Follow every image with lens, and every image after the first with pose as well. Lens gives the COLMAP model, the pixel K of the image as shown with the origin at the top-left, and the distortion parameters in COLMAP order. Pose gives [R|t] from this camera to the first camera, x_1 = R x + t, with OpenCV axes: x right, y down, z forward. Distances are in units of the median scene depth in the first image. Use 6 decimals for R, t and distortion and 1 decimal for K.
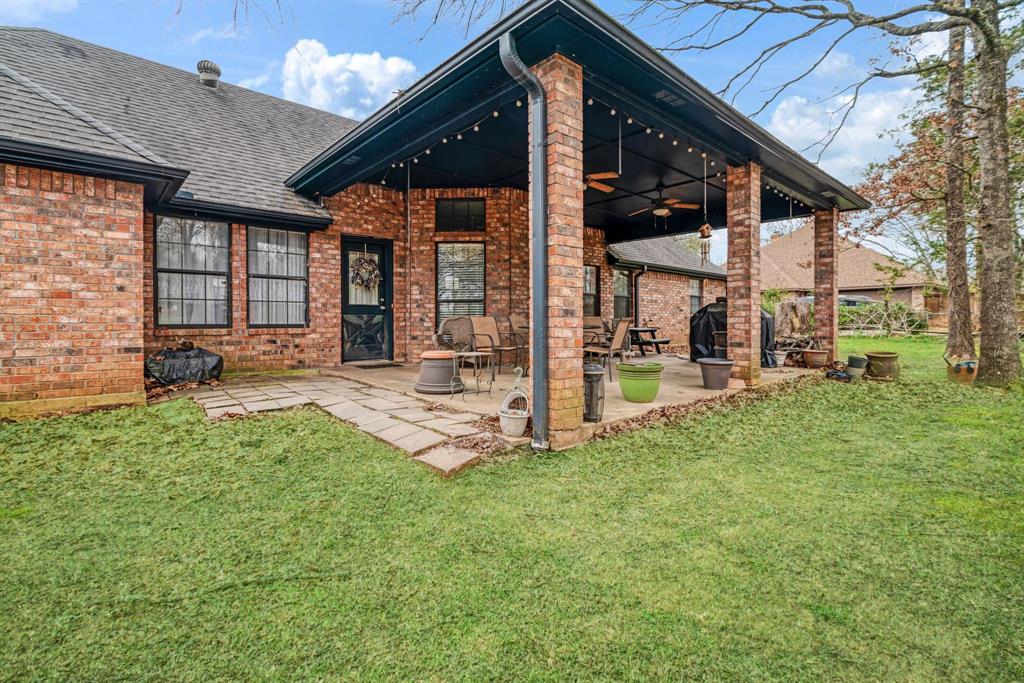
lens RADIAL K [[460.5, 0, 503.4], [0, 460.5, 334.9], [0, 0, 1]] dist [-0.000731, -0.000221]
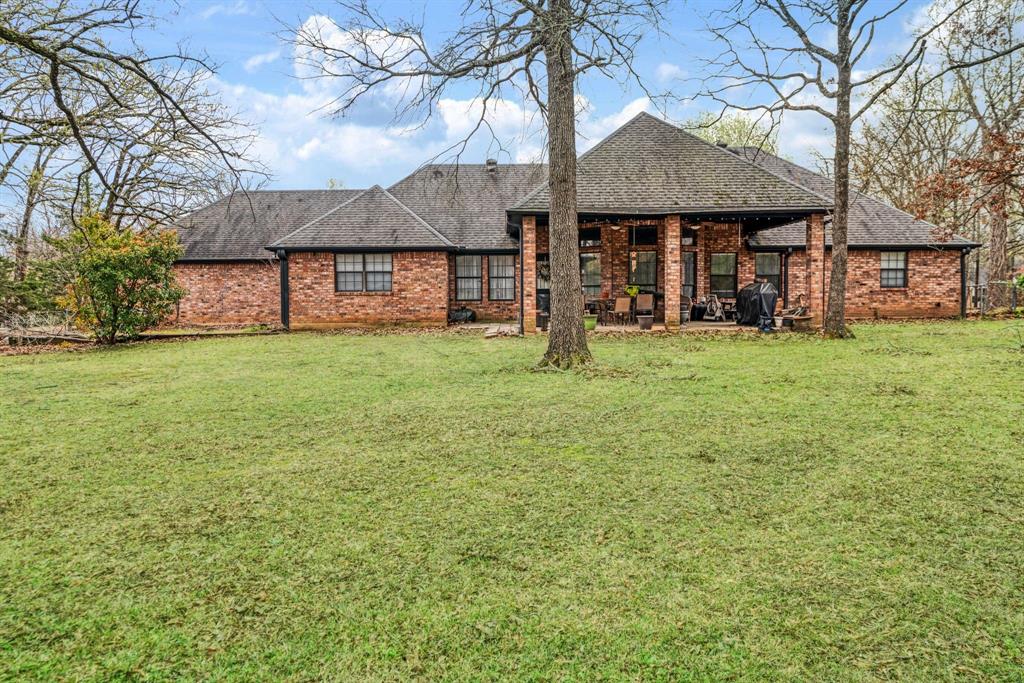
lens RADIAL K [[460.5, 0, 503.4], [0, 460.5, 334.9], [0, 0, 1]] dist [-0.000731, -0.000221]
pose [[0.794106, 0.042725, -0.606276, 0.959784], [-0.009542, 0.998280, 0.057852, 0.021387], [0.607705, -0.040155, 0.793147, -0.824360]]
